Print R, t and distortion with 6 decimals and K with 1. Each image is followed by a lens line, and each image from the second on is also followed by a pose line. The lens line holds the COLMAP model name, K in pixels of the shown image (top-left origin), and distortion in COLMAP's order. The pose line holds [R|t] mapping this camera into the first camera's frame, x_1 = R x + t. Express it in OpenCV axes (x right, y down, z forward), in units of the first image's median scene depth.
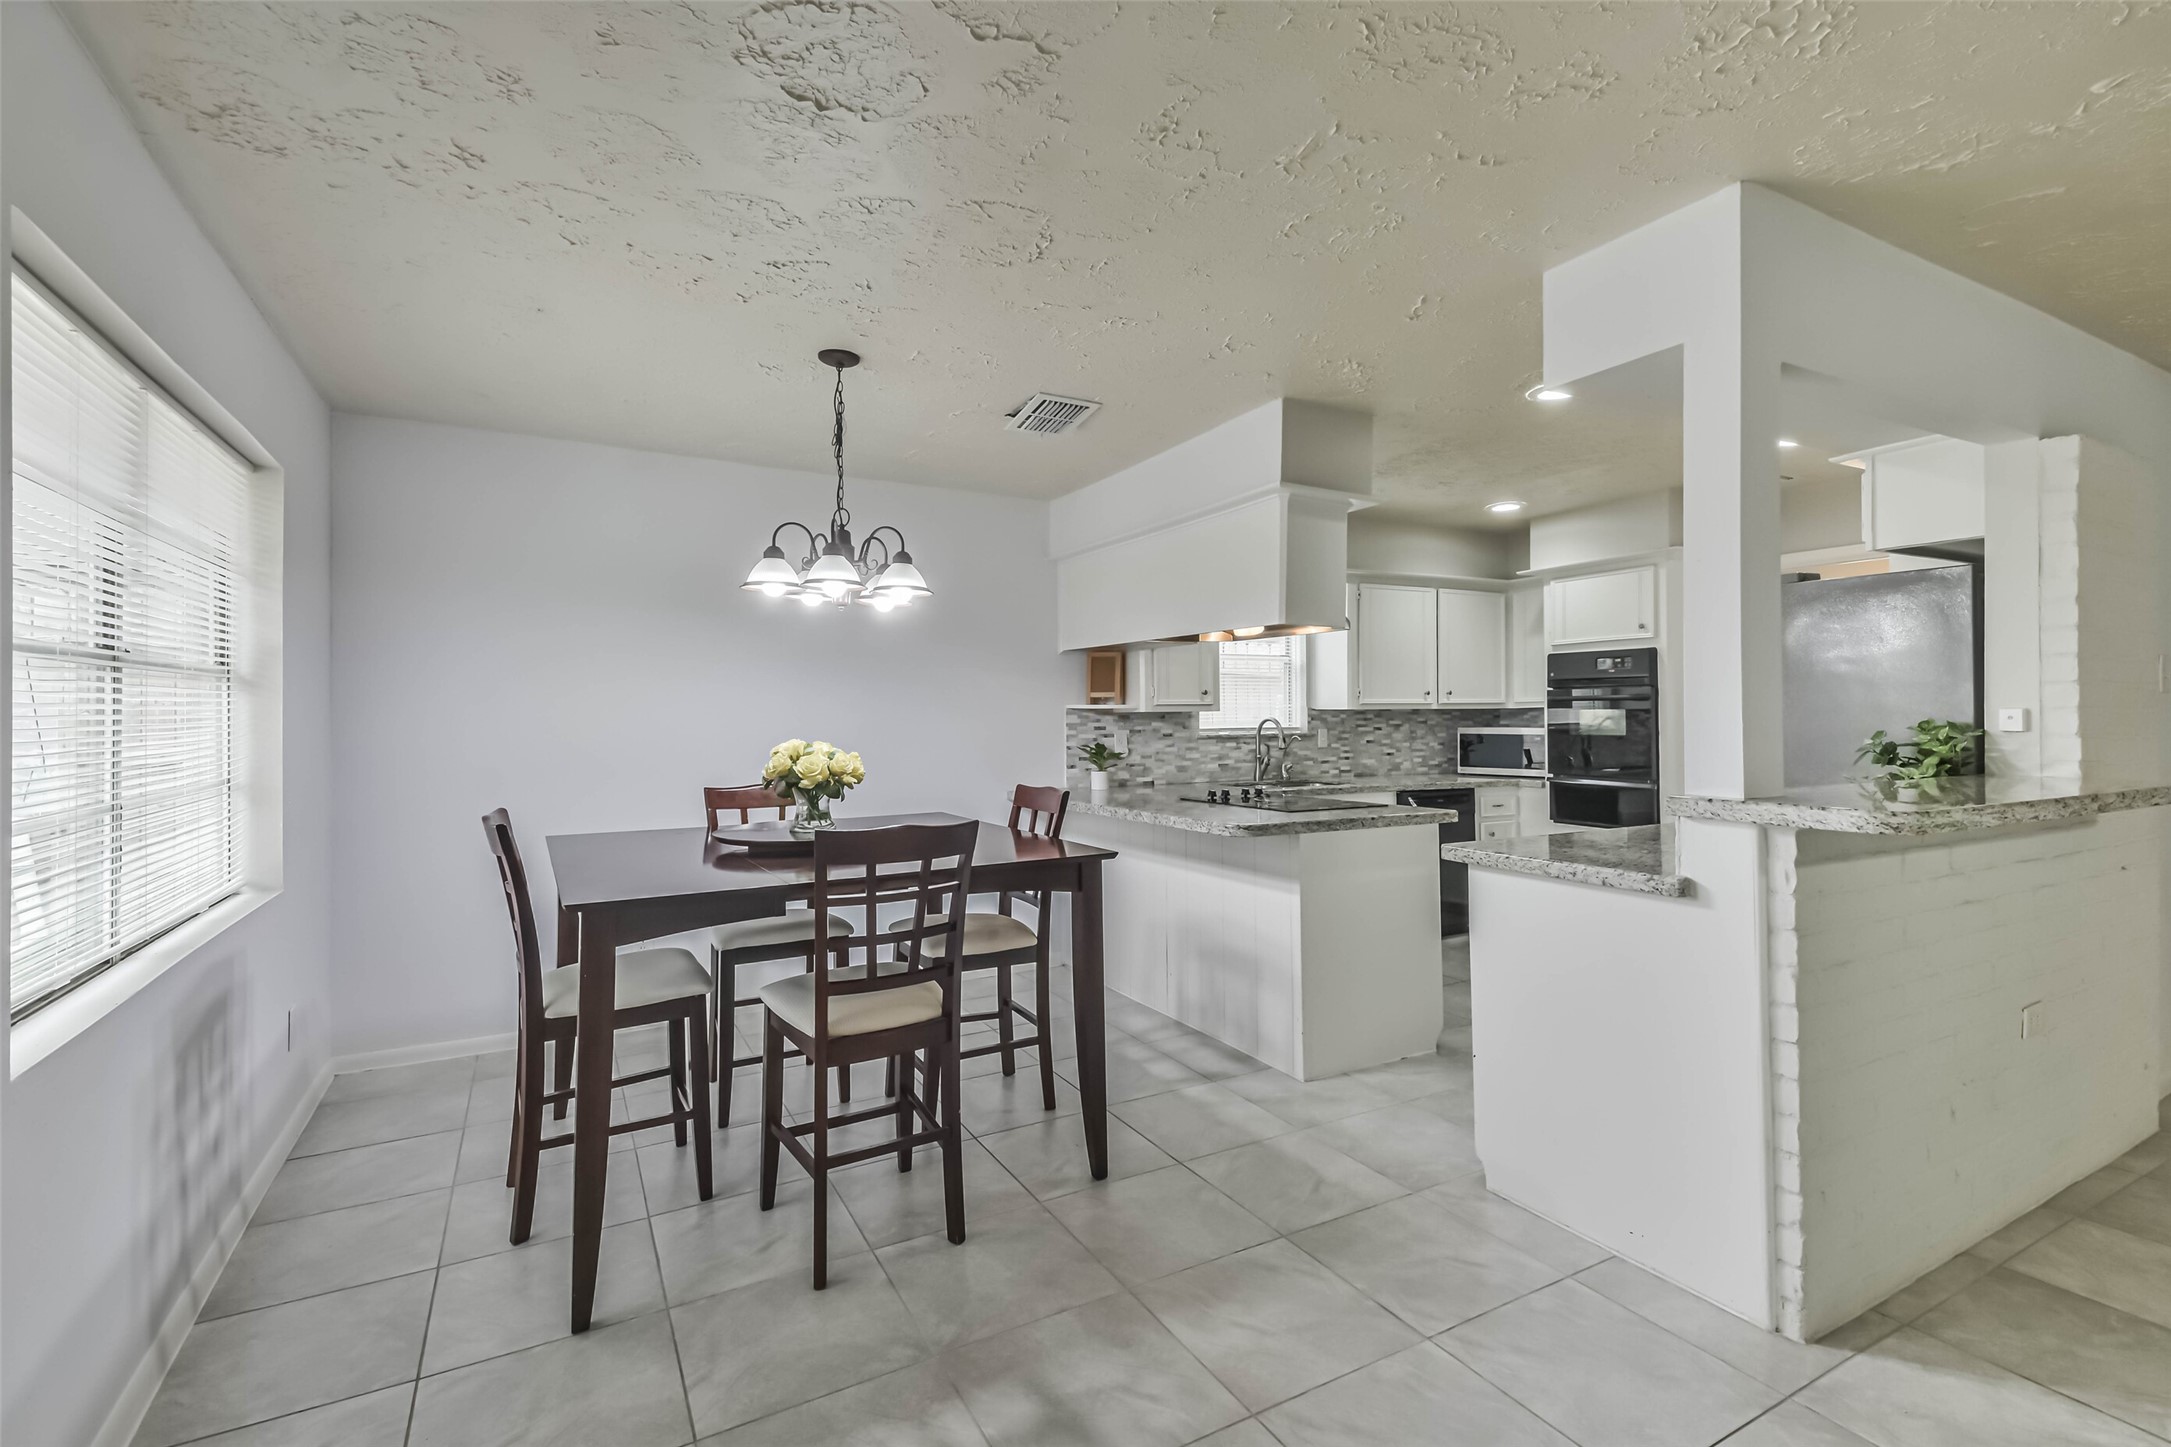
lens RADIAL K [[953.5, 0, 1065.0], [0, 953.5, 713.2], [0, 0, 1]] dist [0.045569, -0.021414]
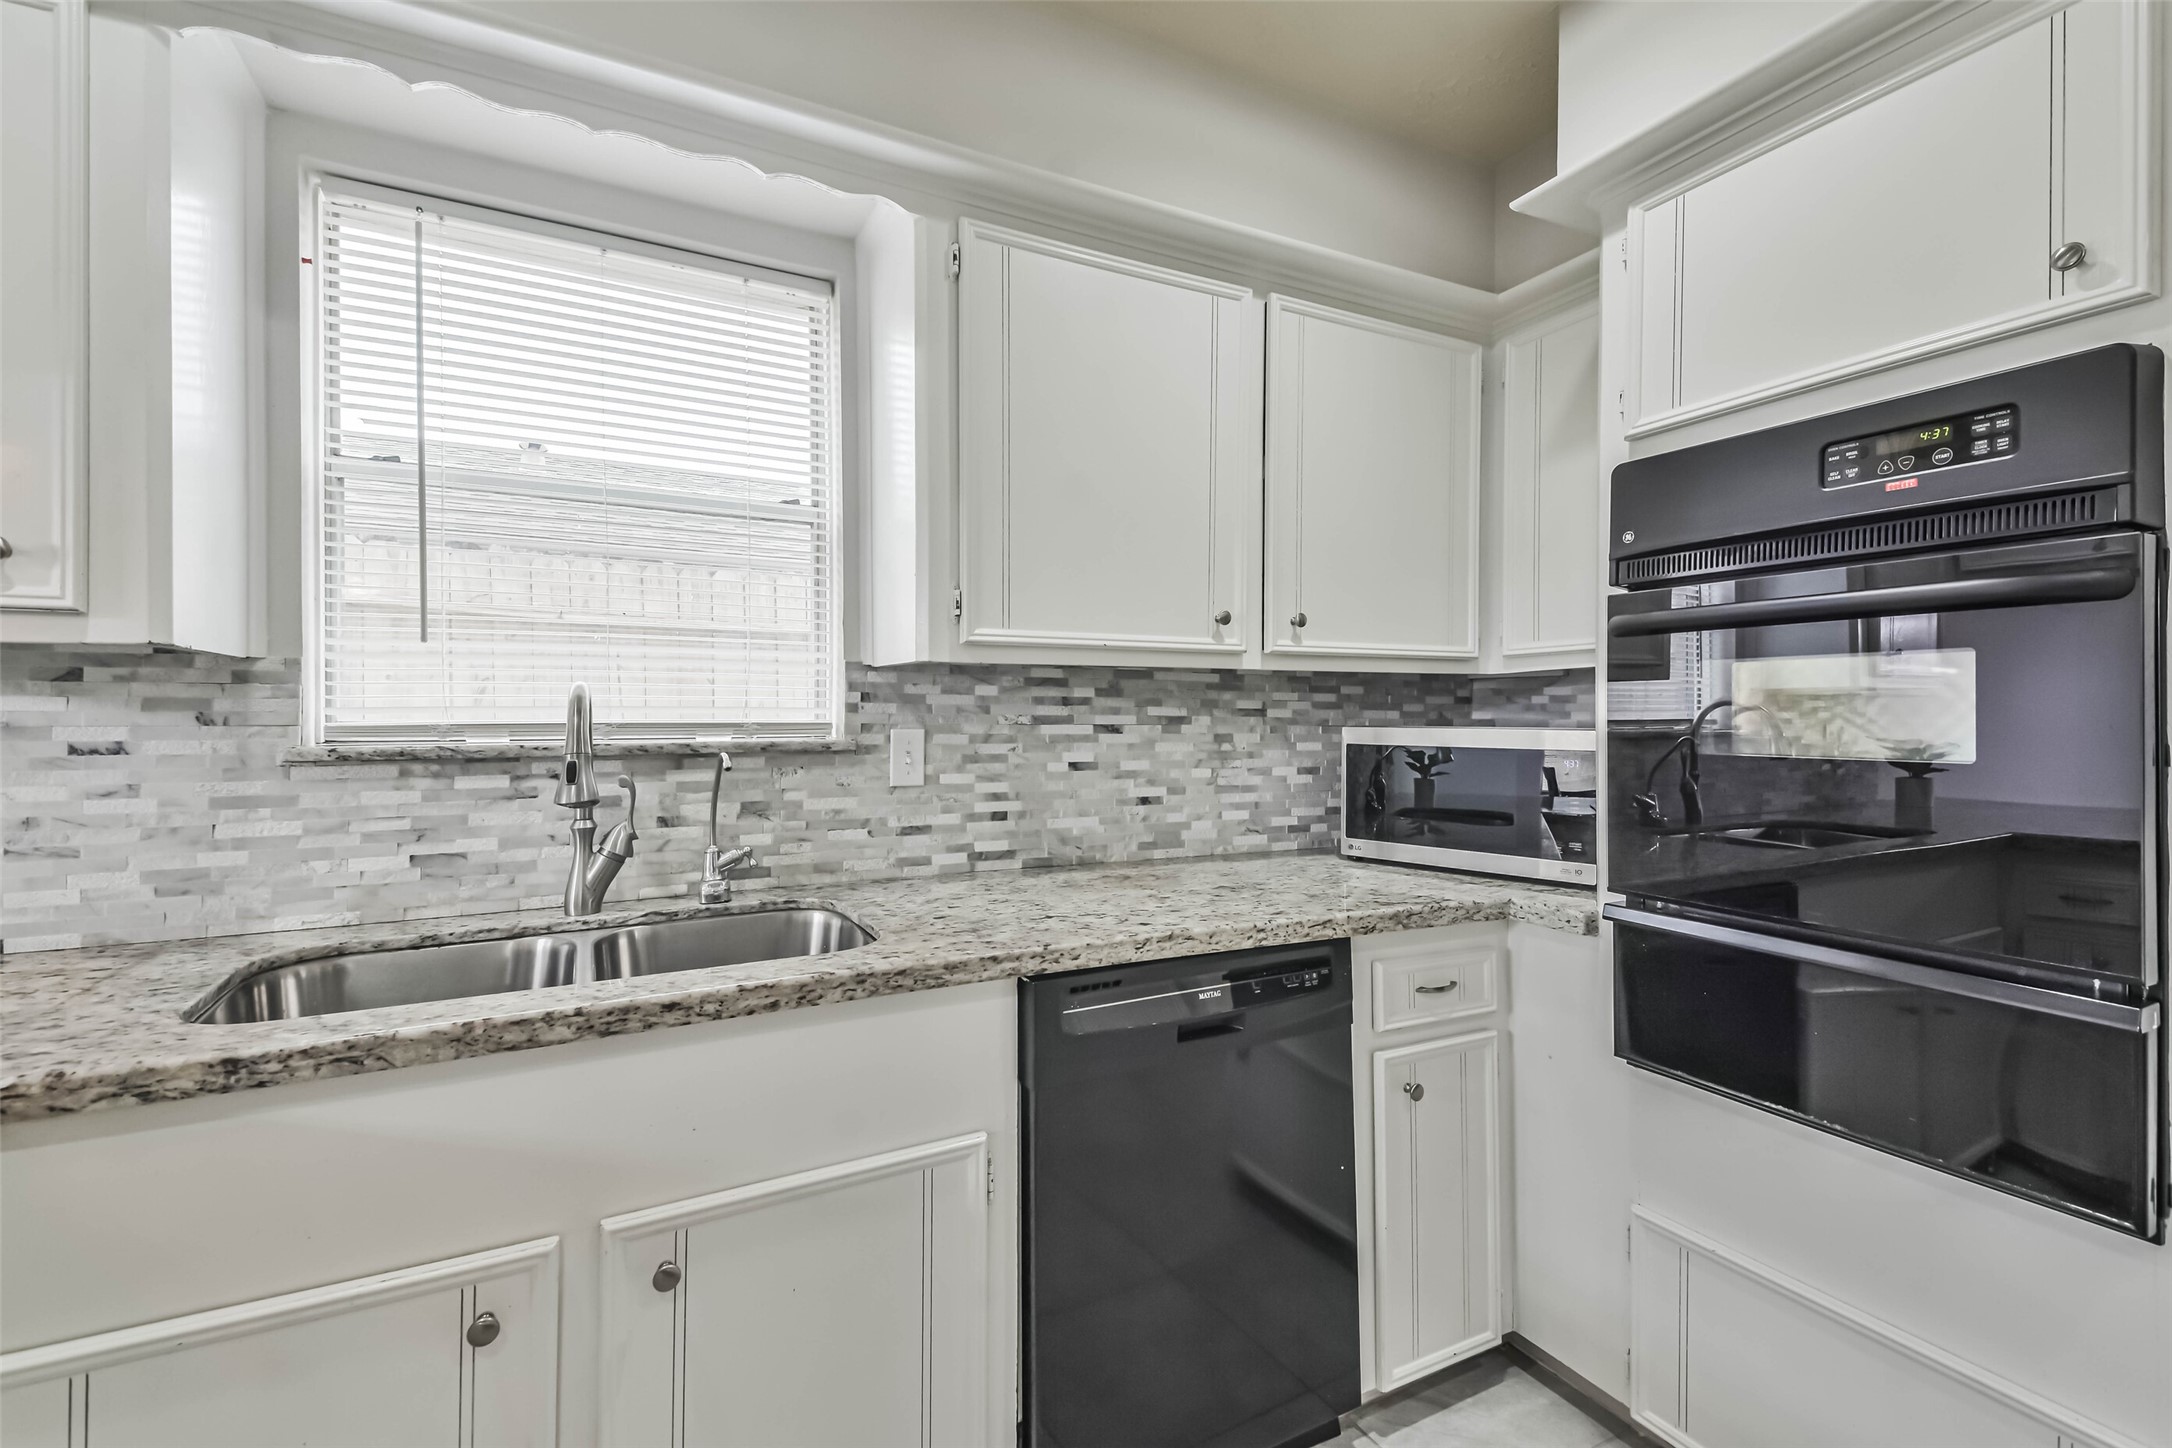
lens RADIAL K [[953.9, 0, 1080.9], [0, 953.9, 709.4], [0, 0, 1]] dist [0.045569, -0.021414]
pose [[0.999973, 0.007100, -0.001933, 0.339579], [-0.007103, 0.999974, -0.001300, 0.010602], [0.001923, 0.001314, 0.999997, 0.702606]]
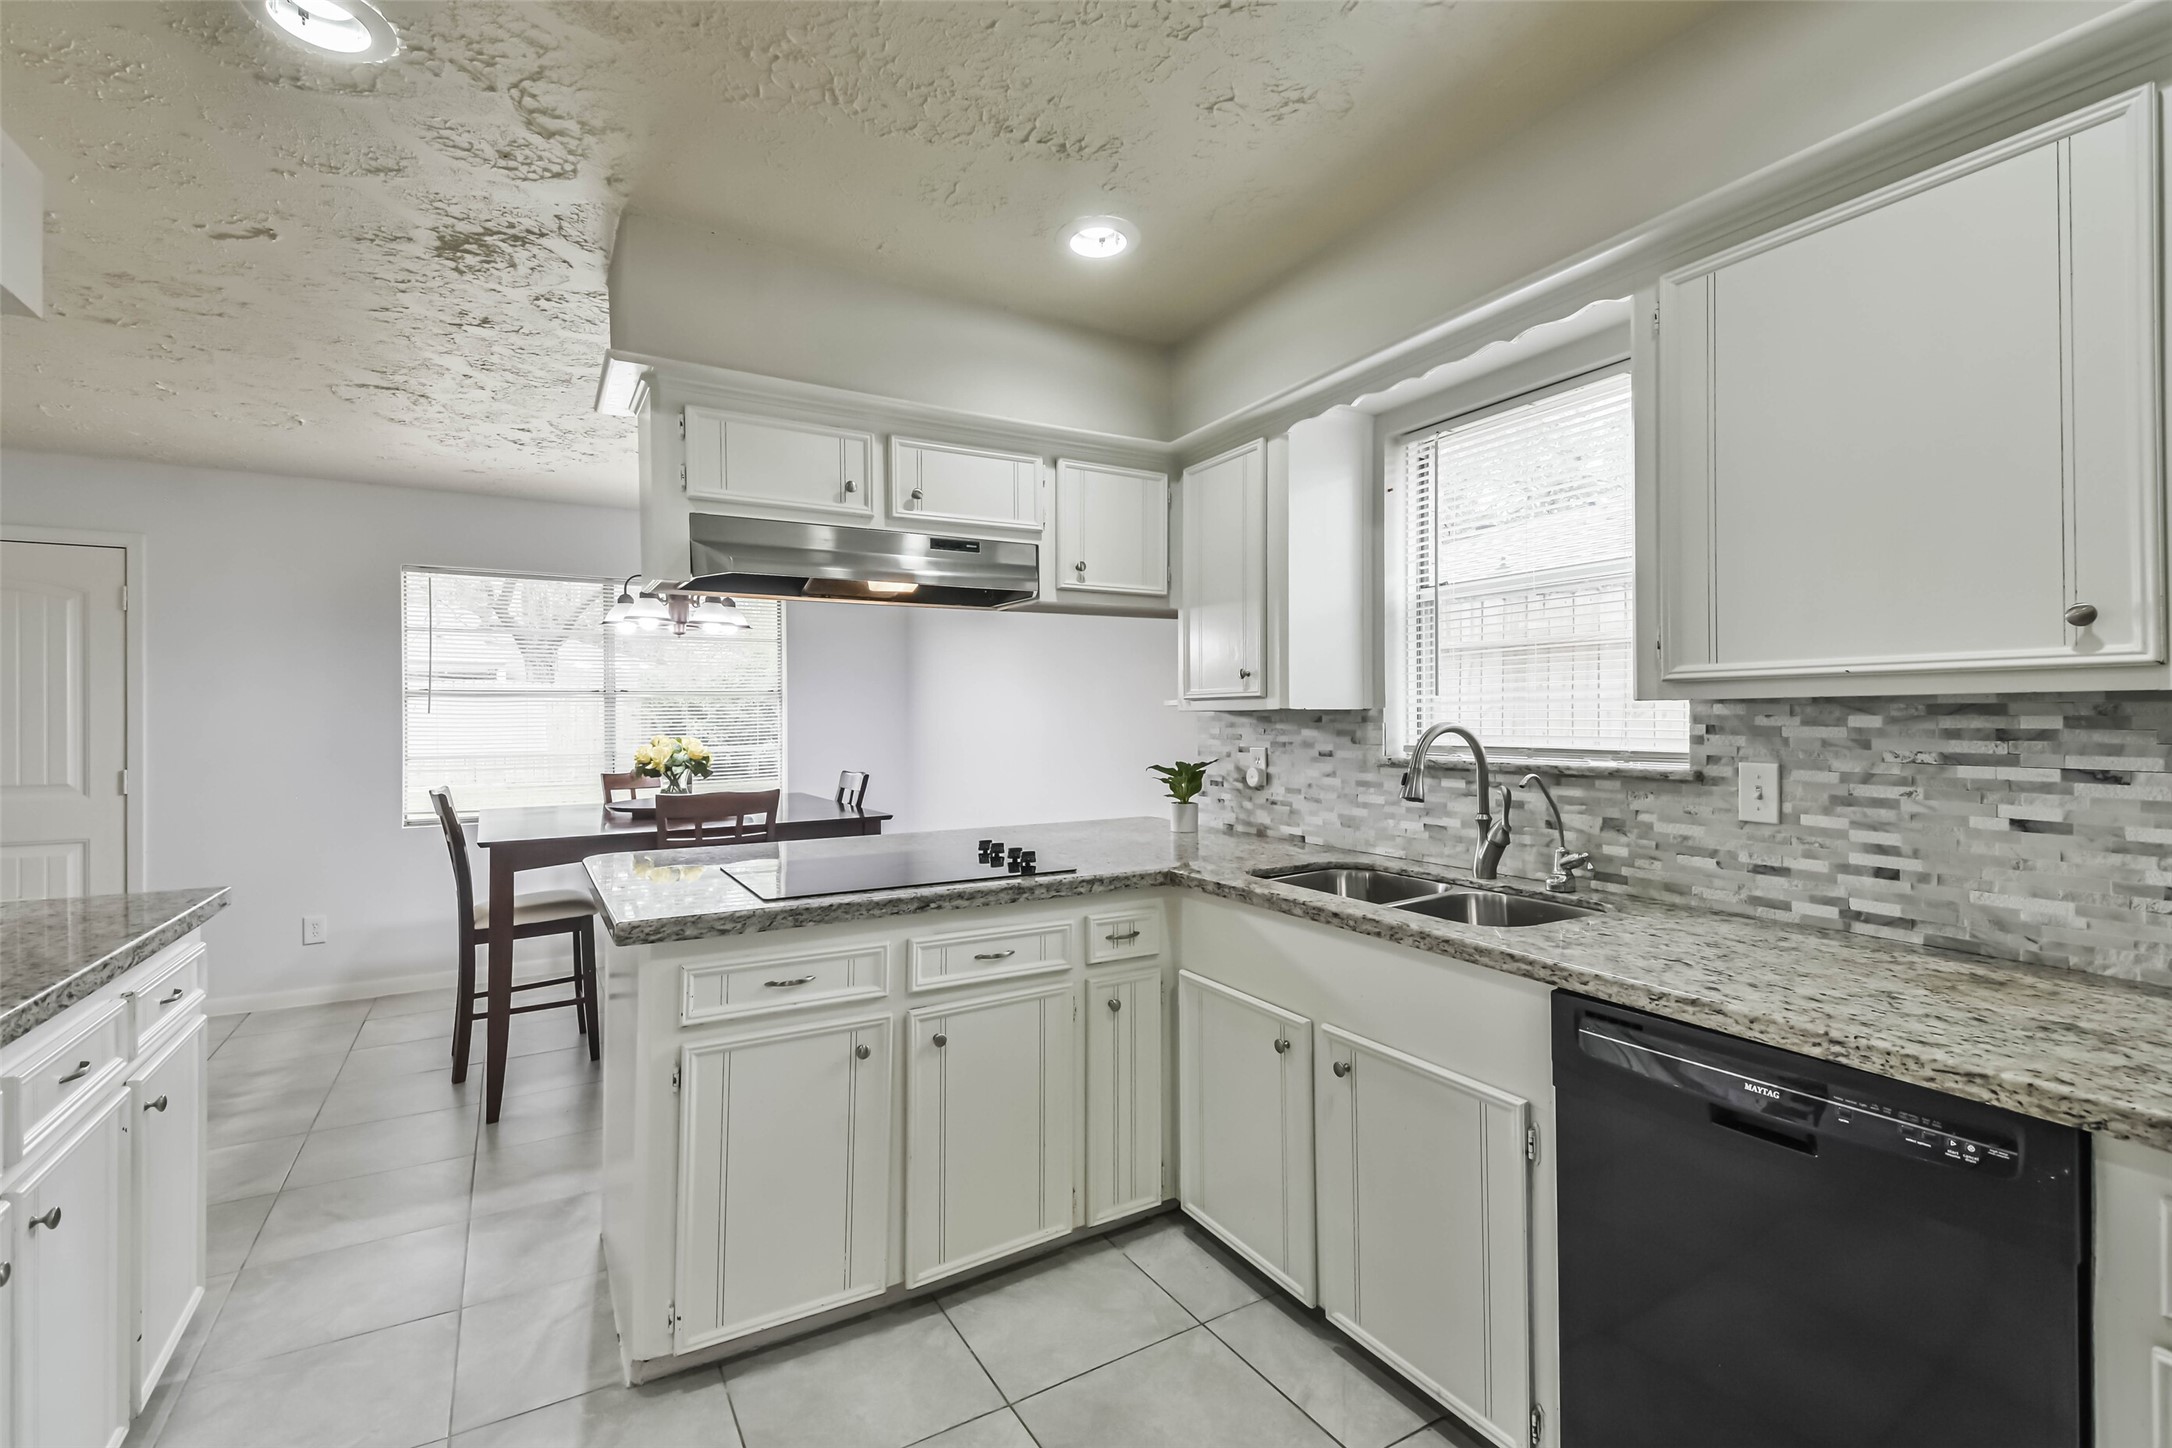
lens RADIAL K [[953.9, 0, 1104.6], [0, 953.9, 698.3], [0, 0, 1]] dist [0.045569, -0.021414]
pose [[0.046657, -0.012992, -0.998826, 0.592608], [0.009401, 0.999877, -0.012567, -0.002114], [0.998867, -0.008803, 0.046773, 0.800907]]
